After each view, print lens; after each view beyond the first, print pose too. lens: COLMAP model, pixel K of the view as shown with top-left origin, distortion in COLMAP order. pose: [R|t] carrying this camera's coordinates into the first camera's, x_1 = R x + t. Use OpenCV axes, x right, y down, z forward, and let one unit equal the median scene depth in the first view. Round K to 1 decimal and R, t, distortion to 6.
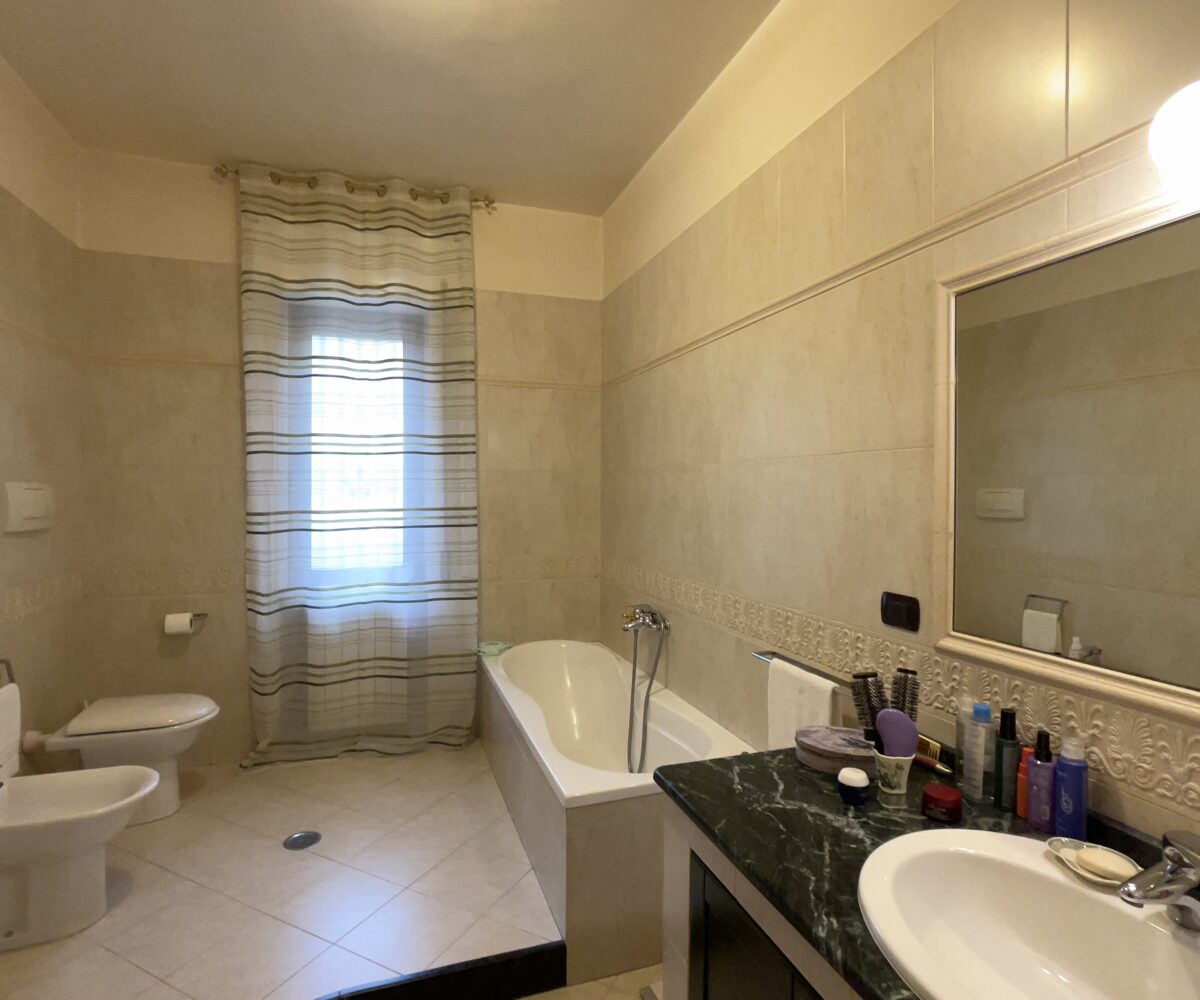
lens RADIAL K [[644.8, 0, 598.4], [0, 644.8, 495.5], [0, 0, 1]] dist [0.027243, -0.023570]
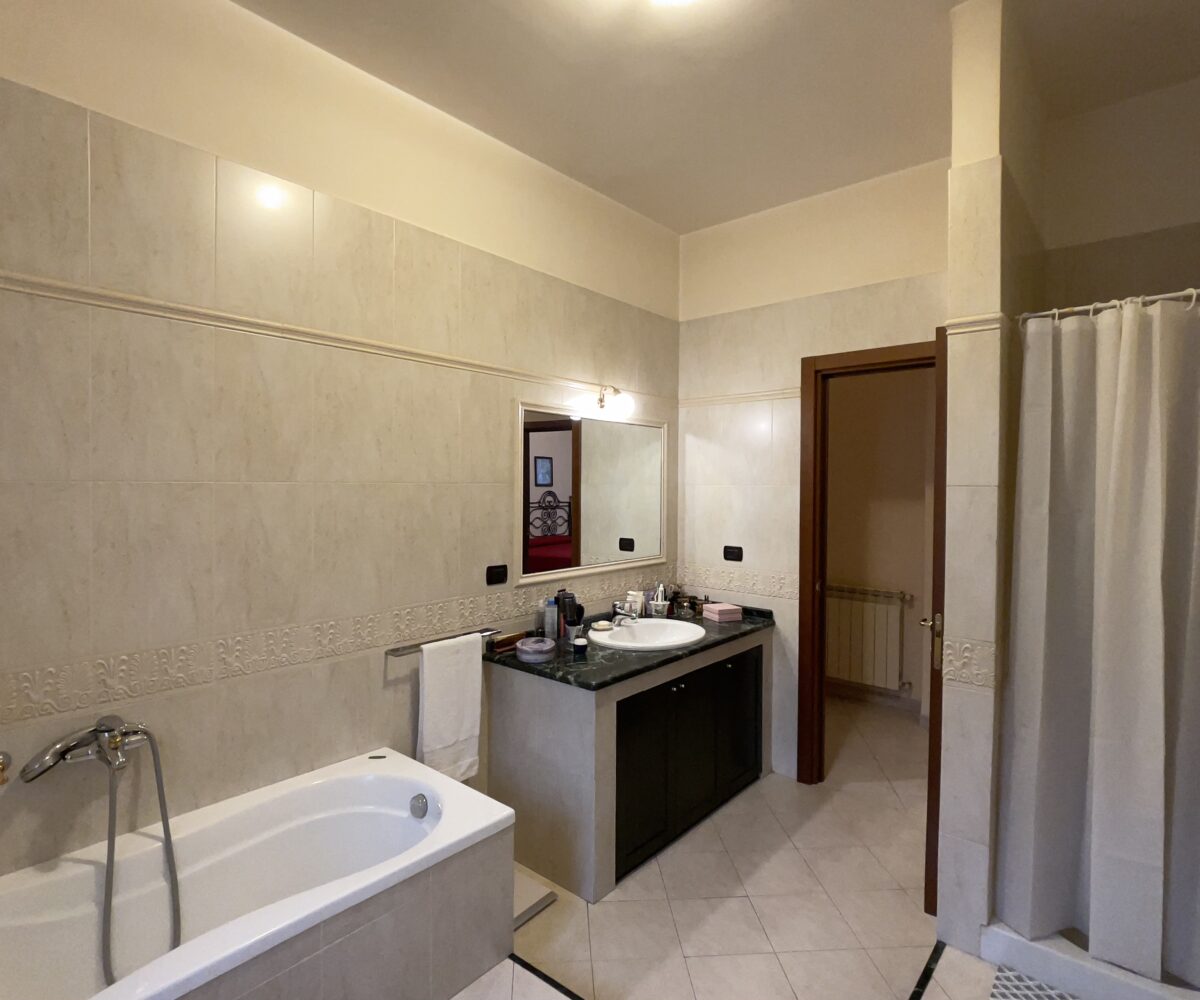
lens RADIAL K [[644.8, 0, 598.4], [0, 644.8, 495.5], [0, 0, 1]] dist [0.027243, -0.023570]
pose [[-0.516140, -0.041822, 0.855482, -1.294832], [-0.017783, 0.999115, 0.038115, -0.122476], [-0.856319, 0.004460, -0.516427, 1.823451]]
